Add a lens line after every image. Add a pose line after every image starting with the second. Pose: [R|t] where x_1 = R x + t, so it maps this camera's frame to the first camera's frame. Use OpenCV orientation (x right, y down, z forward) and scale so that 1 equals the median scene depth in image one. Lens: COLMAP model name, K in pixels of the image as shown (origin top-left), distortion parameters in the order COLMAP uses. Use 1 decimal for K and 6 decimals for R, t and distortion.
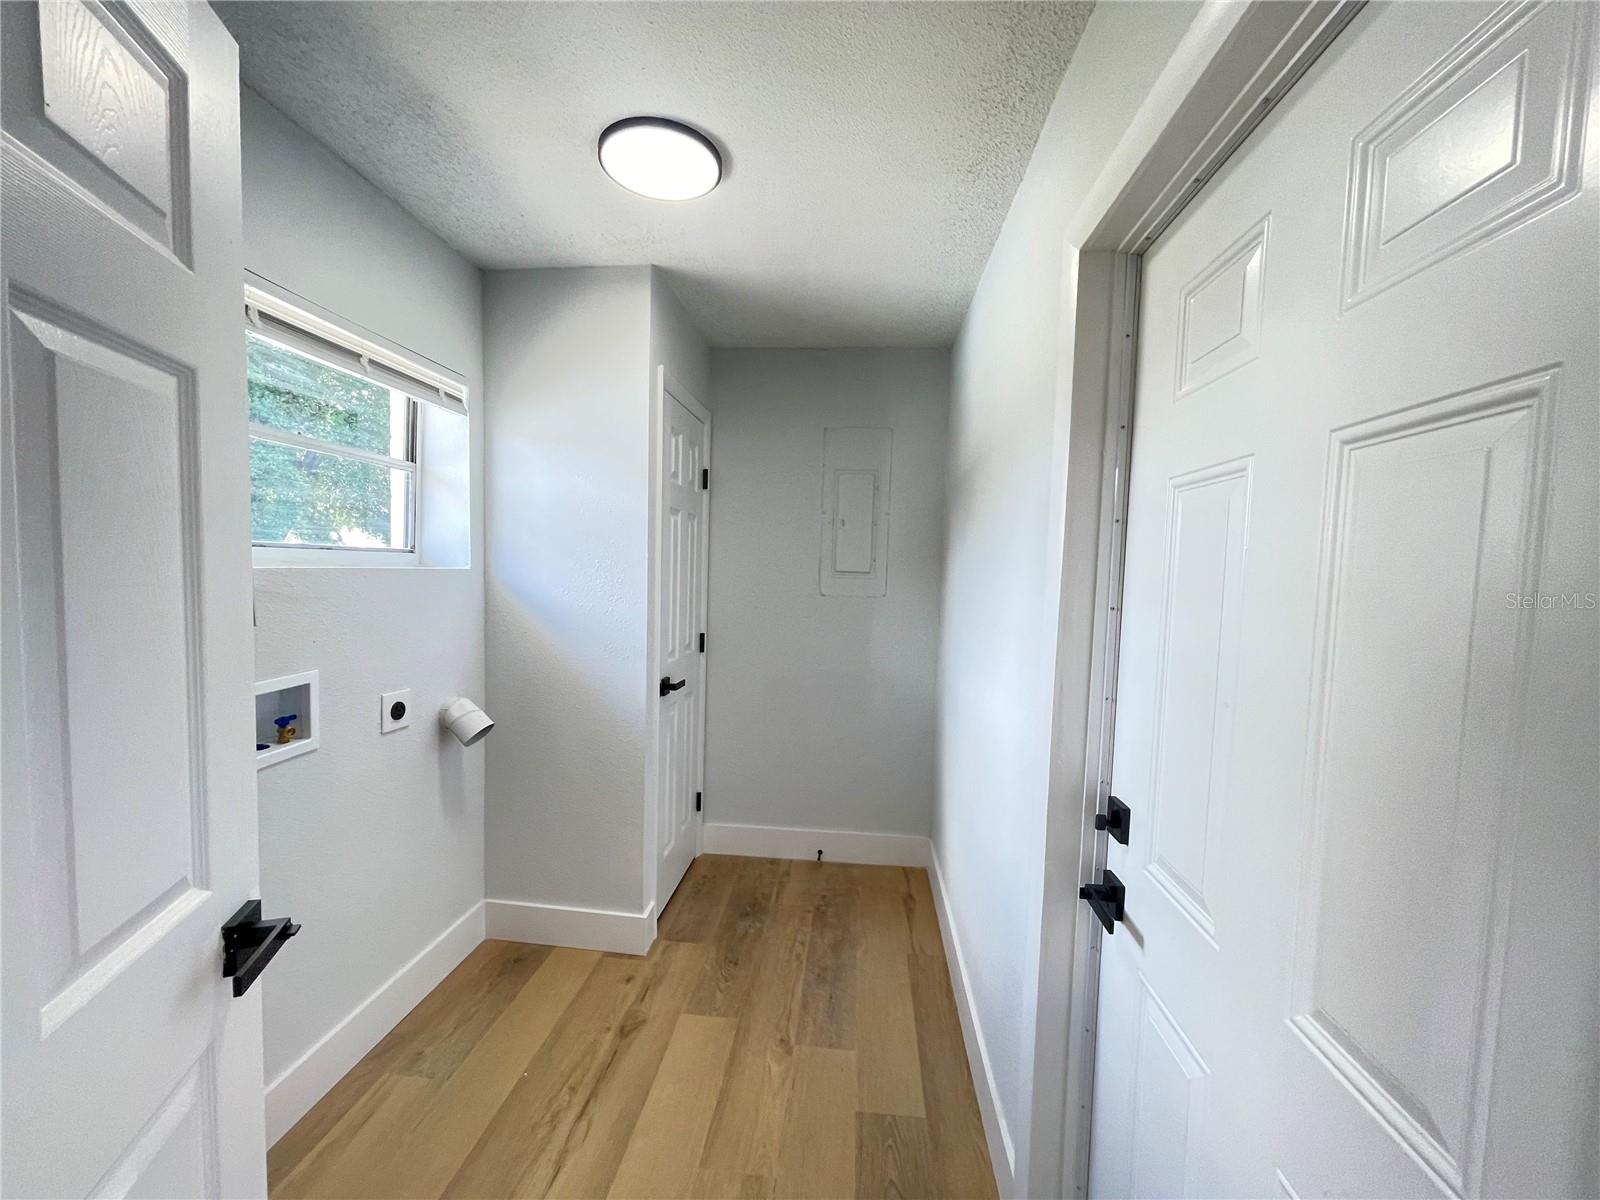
lens RADIAL K [[647.1, 0, 799.1], [0, 647.1, 604.5], [0, 0, 1]] dist [-0.000223, 0.000574]
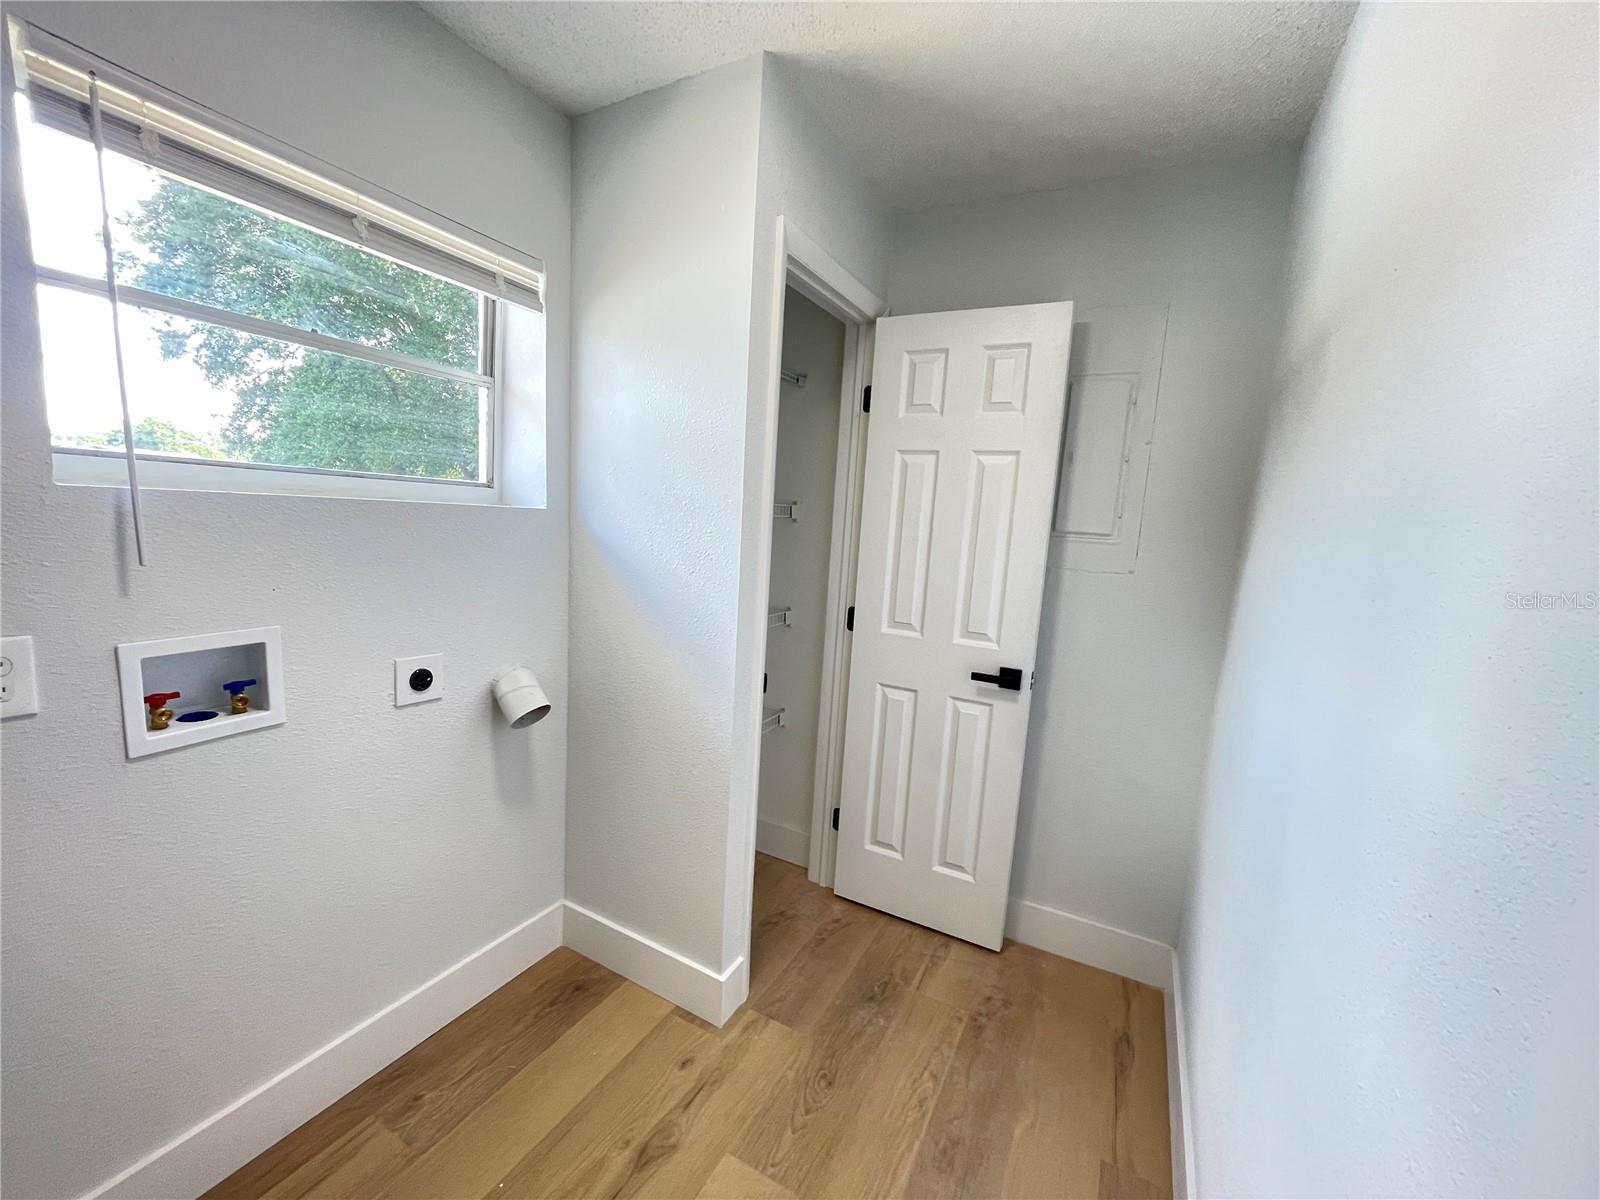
lens RADIAL K [[647.1, 0, 799.1], [0, 647.1, 604.5], [0, 0, 1]] dist [-0.000223, 0.000574]
pose [[0.923722, 0.079567, -0.374709, 0.096373], [-0.056964, 0.995846, 0.071037, -0.012000], [0.378805, -0.044273, 0.924417, 0.370919]]
